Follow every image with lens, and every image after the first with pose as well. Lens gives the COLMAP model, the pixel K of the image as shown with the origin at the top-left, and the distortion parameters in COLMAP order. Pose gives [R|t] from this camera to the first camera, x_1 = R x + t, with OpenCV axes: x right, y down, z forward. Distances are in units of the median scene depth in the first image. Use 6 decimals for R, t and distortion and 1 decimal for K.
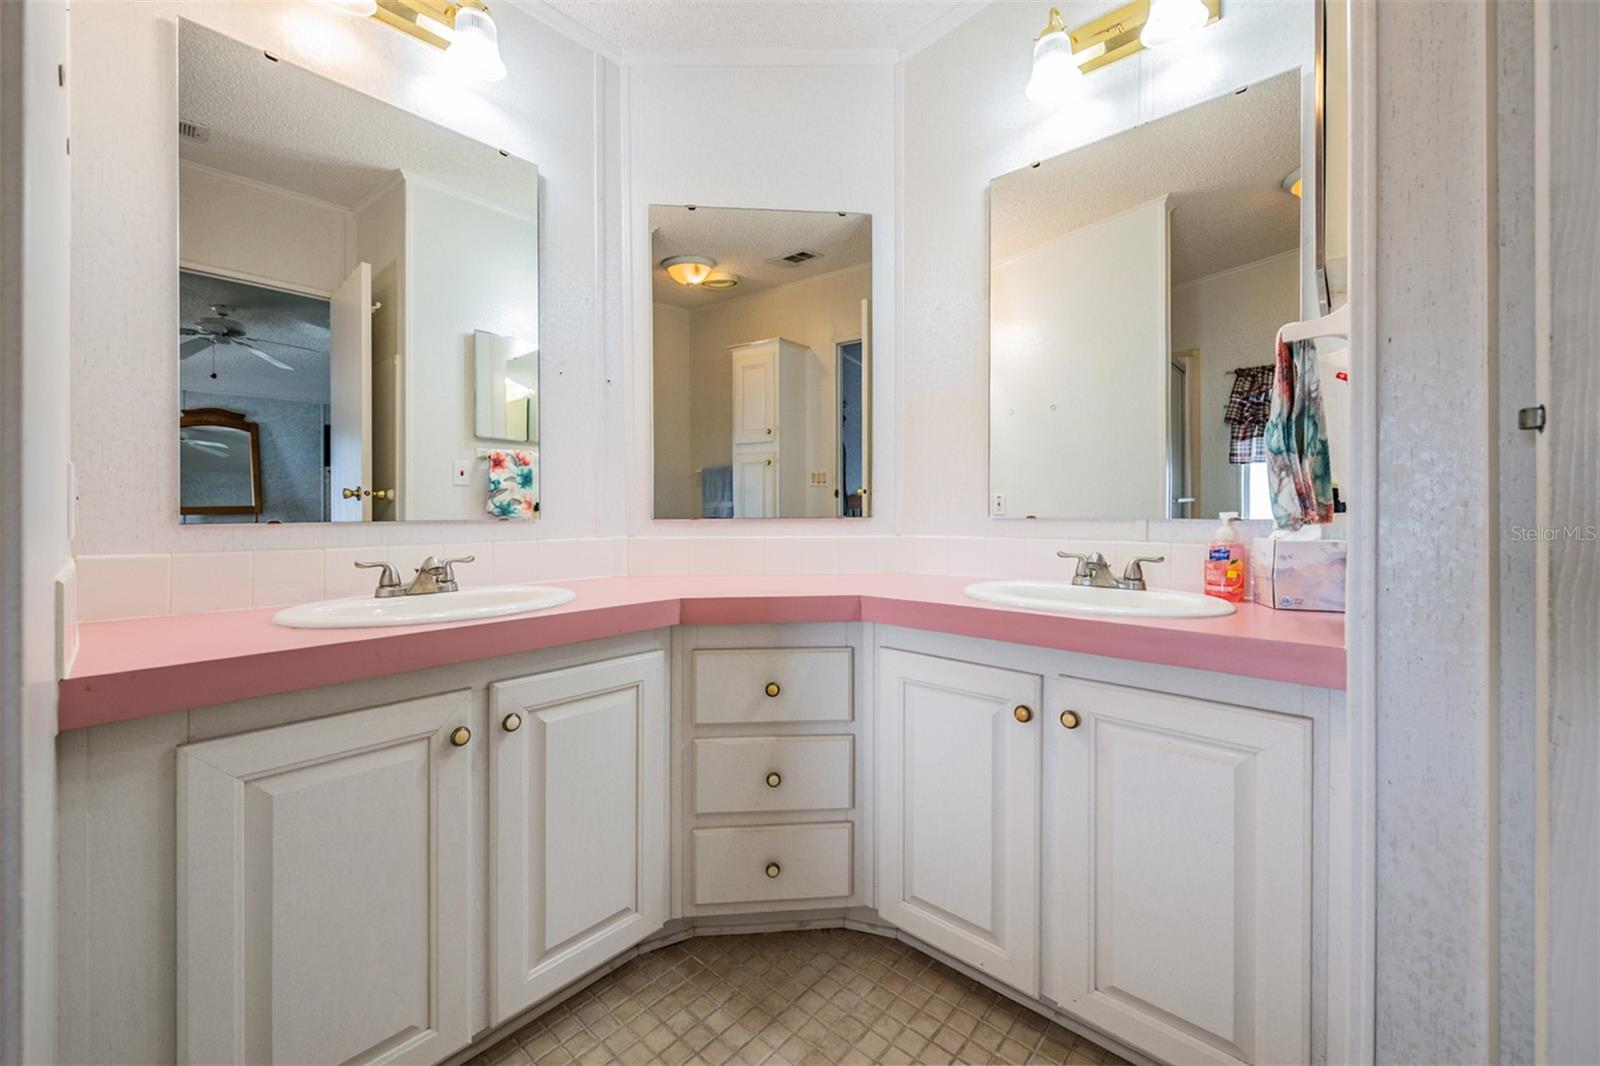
lens RADIAL K [[623.9, 0, 807.3], [0, 623.9, 511.2], [0, 0, 1]] dist [0.003483, -0.004136]
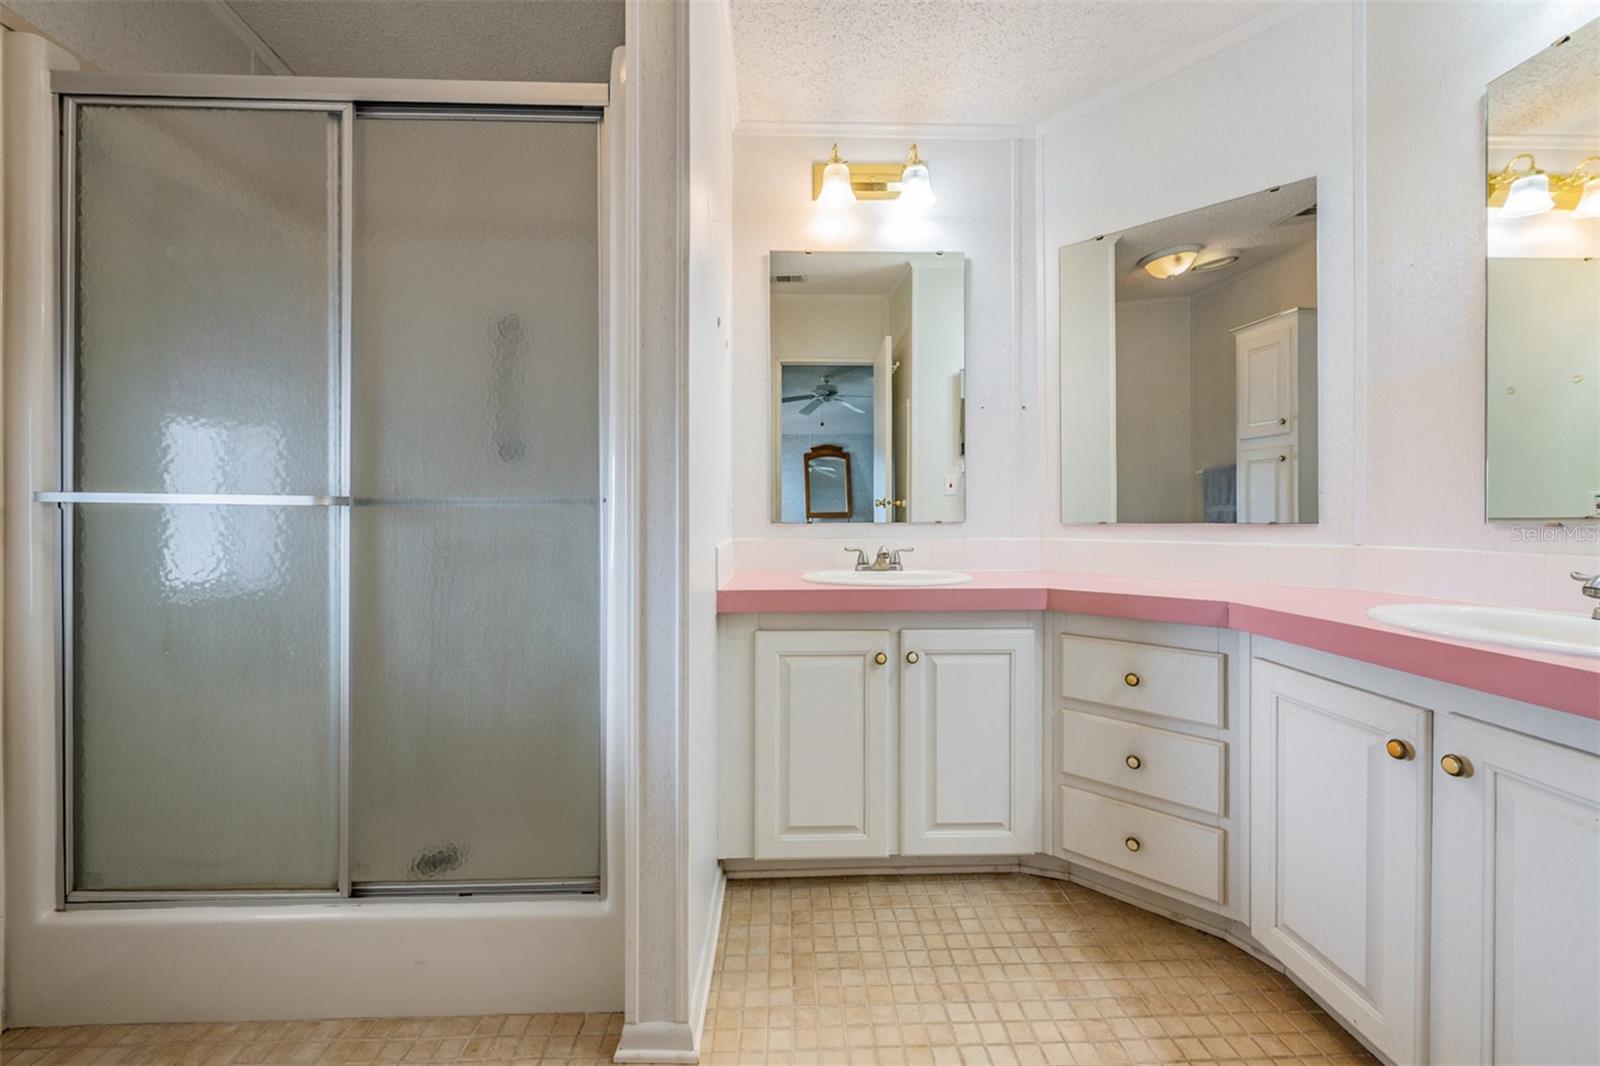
lens RADIAL K [[623.9, 0, 799.3], [0, 623.9, 517.4], [0, 0, 1]] dist [0.003483, -0.004136]
pose [[0.680537, 0.002487, -0.732709, 0.343538], [0.000132, 0.999994, 0.003517, -0.002691], [0.732714, -0.002491, 0.680533, -0.170955]]
